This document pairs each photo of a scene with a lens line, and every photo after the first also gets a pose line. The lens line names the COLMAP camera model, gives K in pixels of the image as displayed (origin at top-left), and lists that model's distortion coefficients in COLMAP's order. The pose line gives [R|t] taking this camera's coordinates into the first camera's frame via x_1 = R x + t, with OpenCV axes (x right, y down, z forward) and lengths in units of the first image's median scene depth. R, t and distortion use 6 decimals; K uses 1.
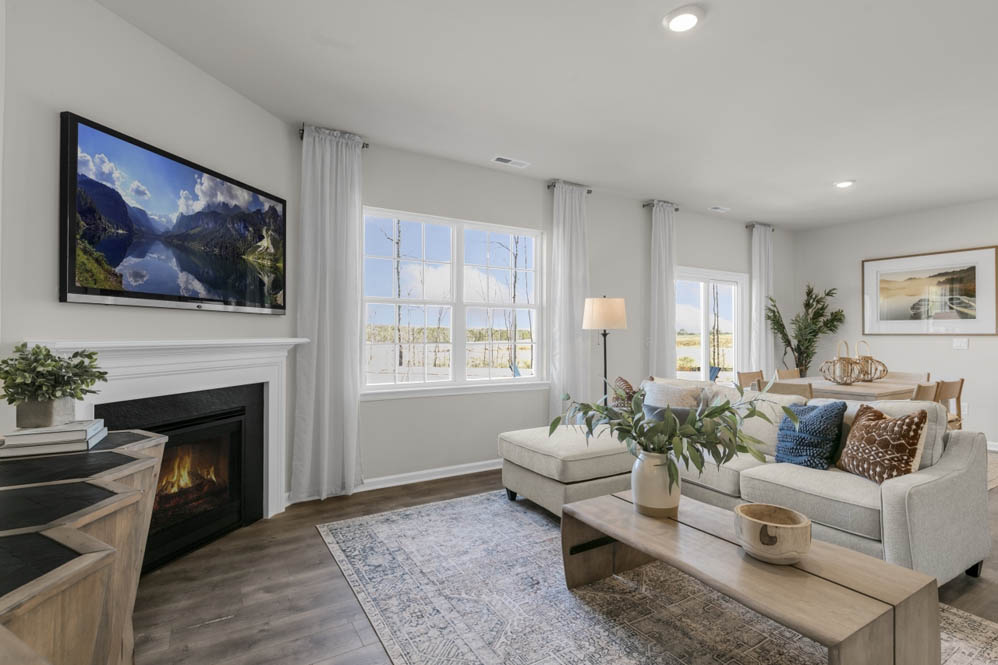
lens RADIAL K [[502.9, 0, 498.6], [0, 502.9, 331.8], [0, 0, 1]] dist [0.015945, 0.000380]
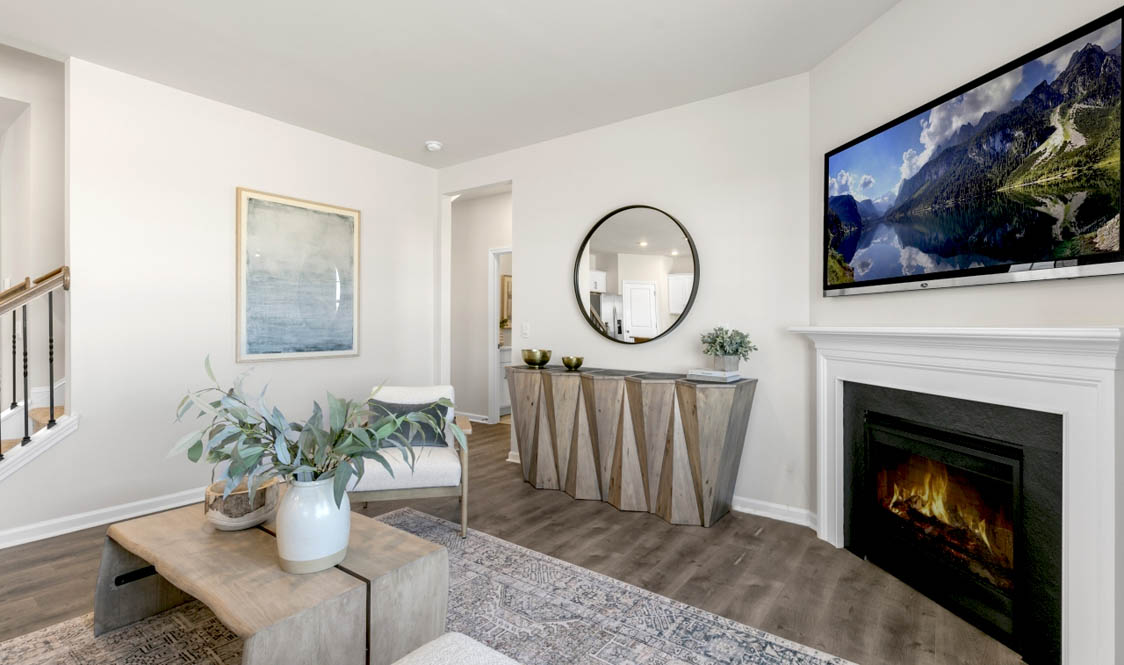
lens RADIAL K [[484.7, 0, 551.3], [0, 484.7, 334.4], [0, 0, 1]] dist [-0.020884, 0.000528]
pose [[-0.930180, -0.009514, -0.366979, 0.214744], [-0.013190, 0.999885, 0.007512, 0.027944], [0.366866, 0.011828, -0.930199, 1.489171]]
